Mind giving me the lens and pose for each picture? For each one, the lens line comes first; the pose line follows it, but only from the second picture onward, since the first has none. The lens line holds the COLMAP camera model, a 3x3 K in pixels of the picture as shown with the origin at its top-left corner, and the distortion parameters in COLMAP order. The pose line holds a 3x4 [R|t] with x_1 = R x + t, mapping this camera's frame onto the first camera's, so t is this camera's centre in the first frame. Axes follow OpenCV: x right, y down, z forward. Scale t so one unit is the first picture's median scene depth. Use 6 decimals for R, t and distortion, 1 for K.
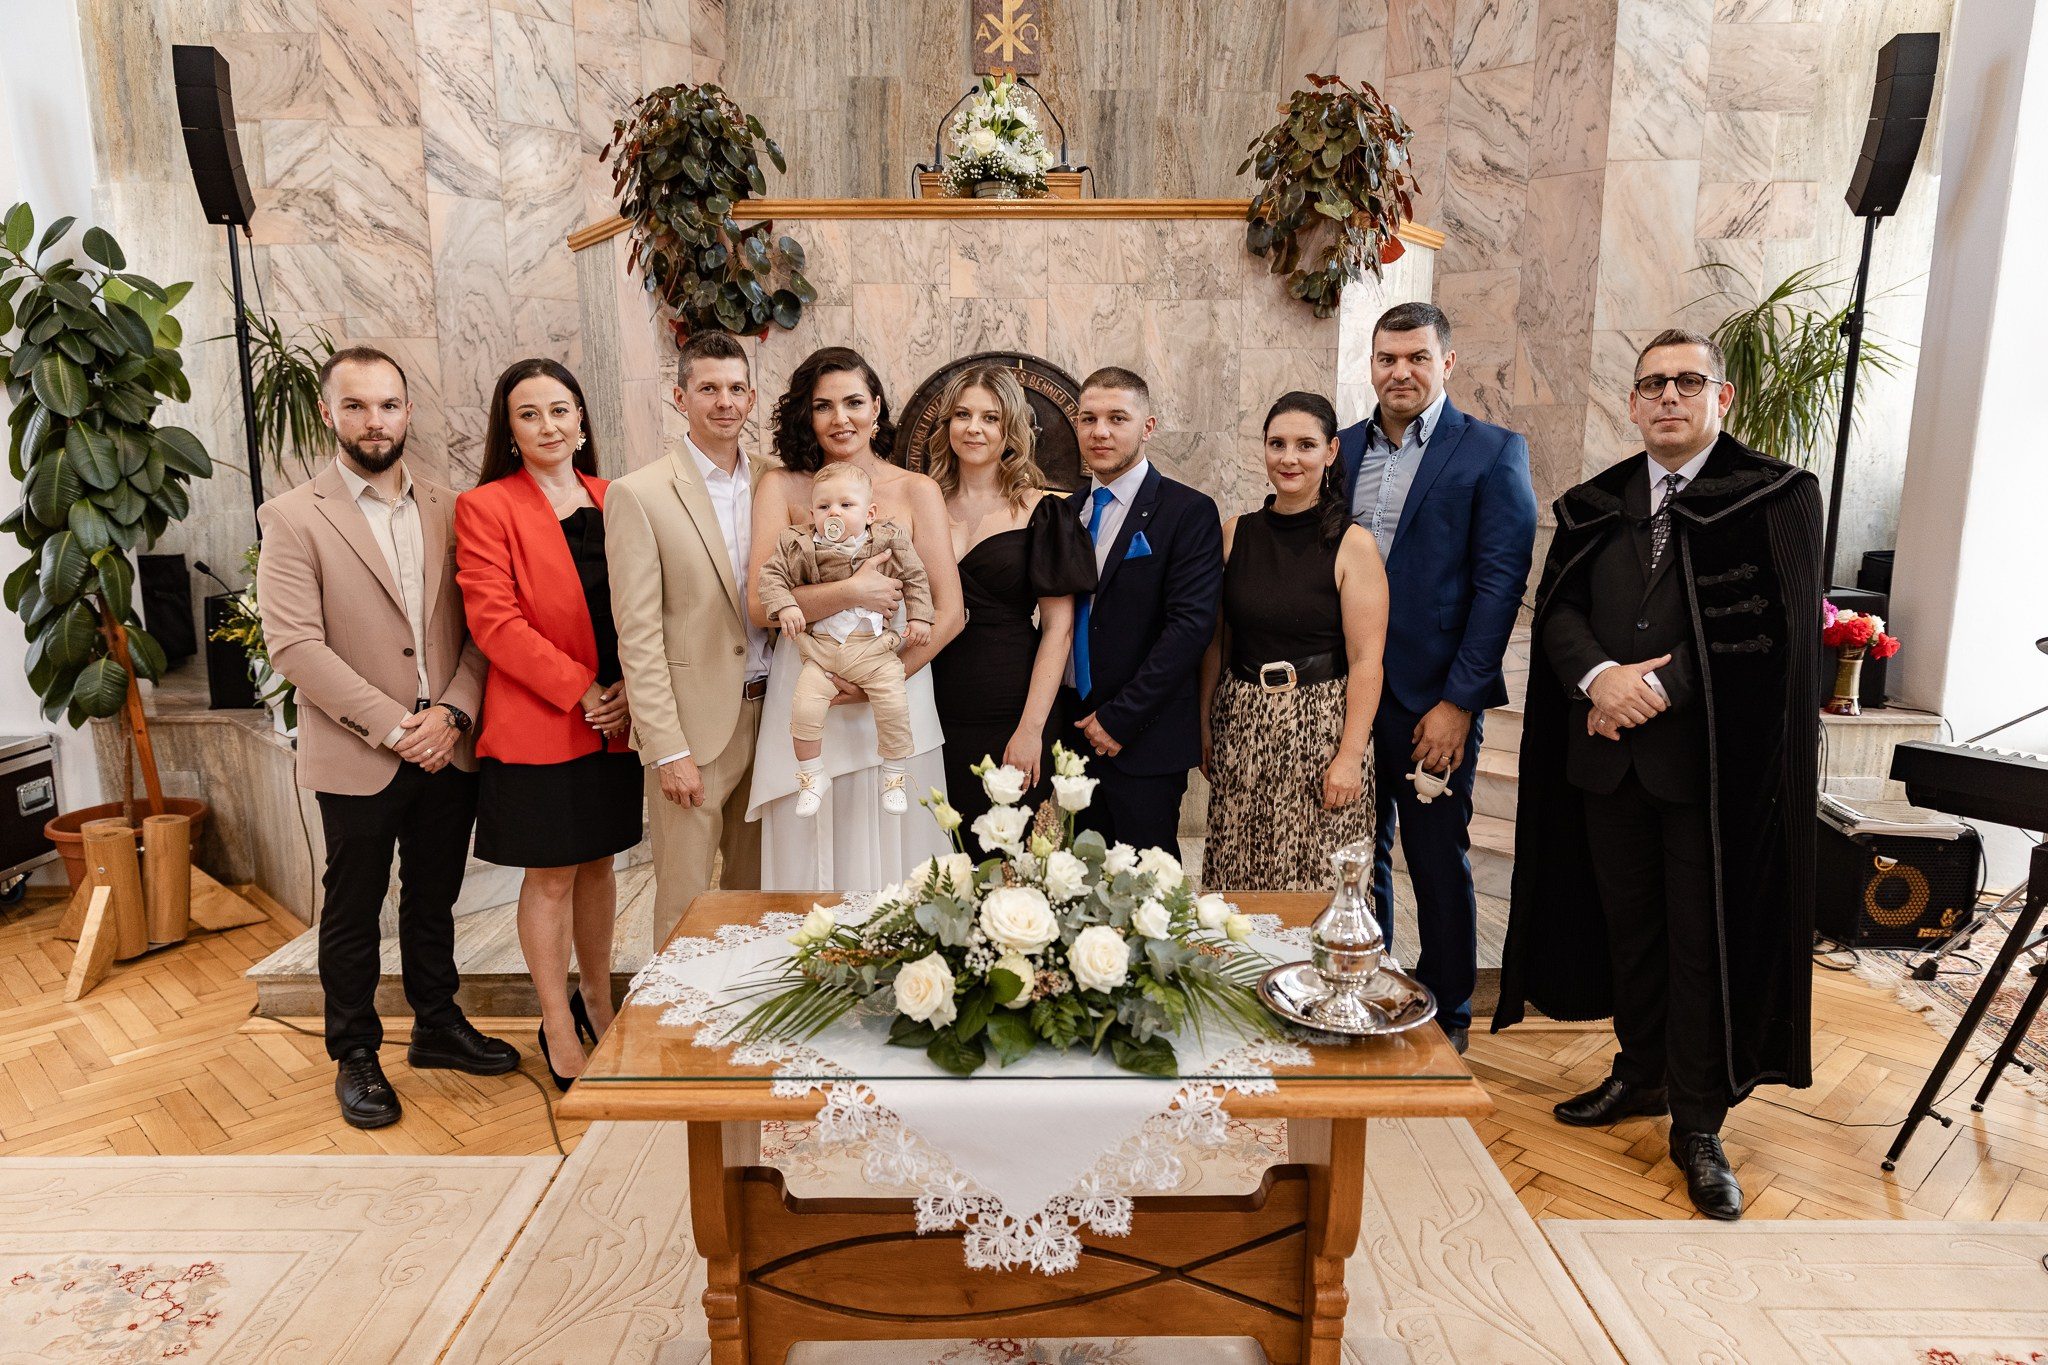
lens RADIAL K [[1343.2, 0, 1024.0], [0, 1343.2, 682.5], [0, 0, 1]] dist [0.006243, -0.002675]
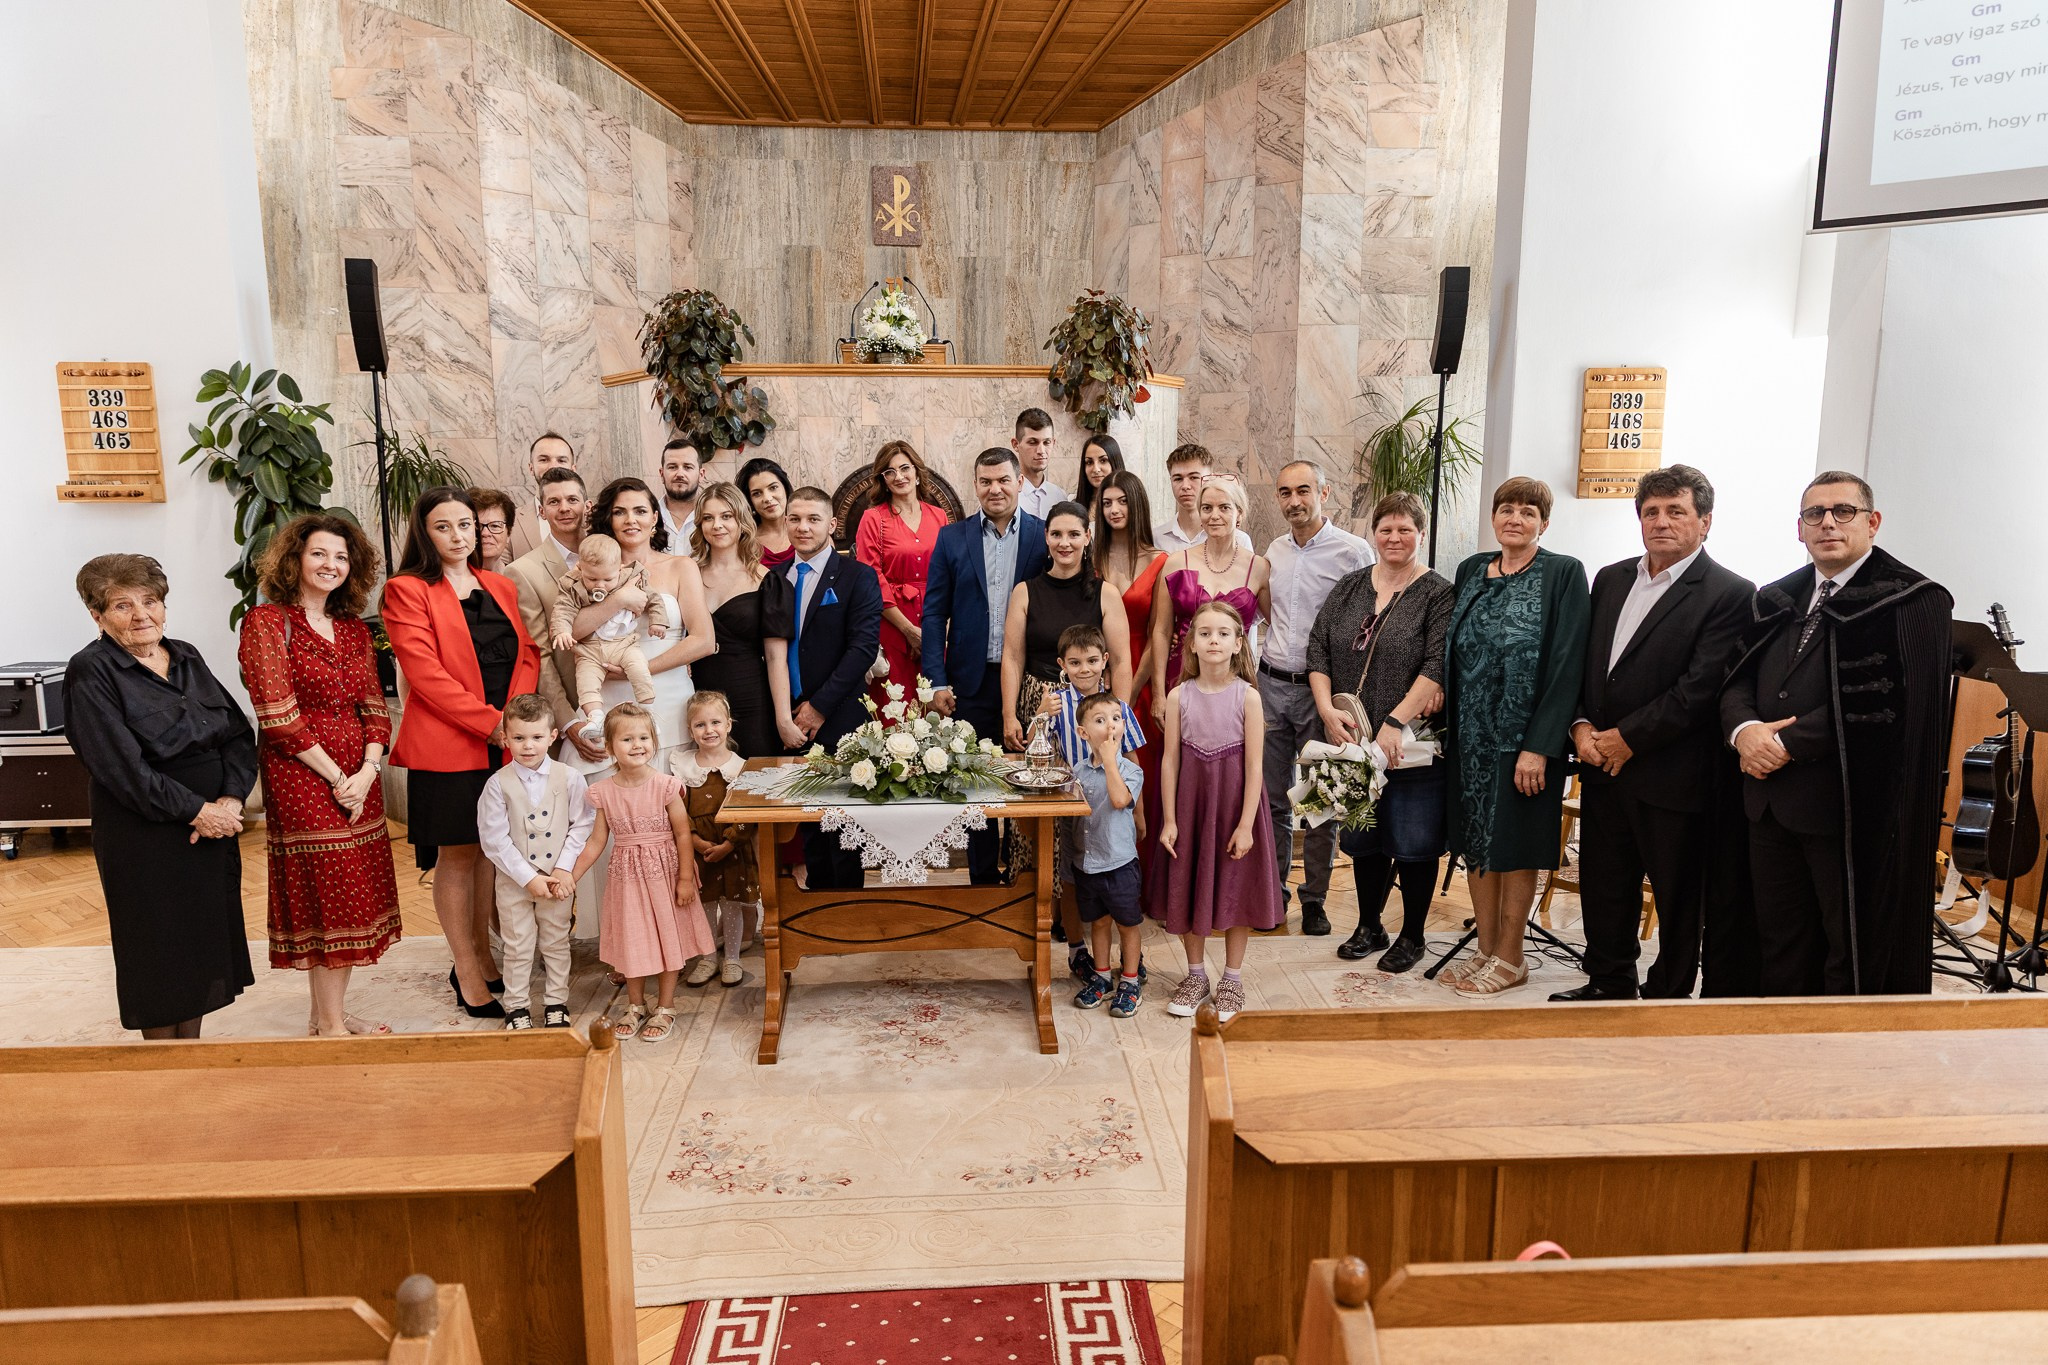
lens RADIAL K [[1343.2, 0, 1024.0], [0, 1343.2, 682.5], [0, 0, 1]] dist [0.006243, -0.002675]
pose [[0.997286, -0.011583, 0.072713, 0.013389], [0.013090, 0.999709, -0.020282, 0.038791], [-0.072457, 0.021179, 0.997147, -0.471660]]
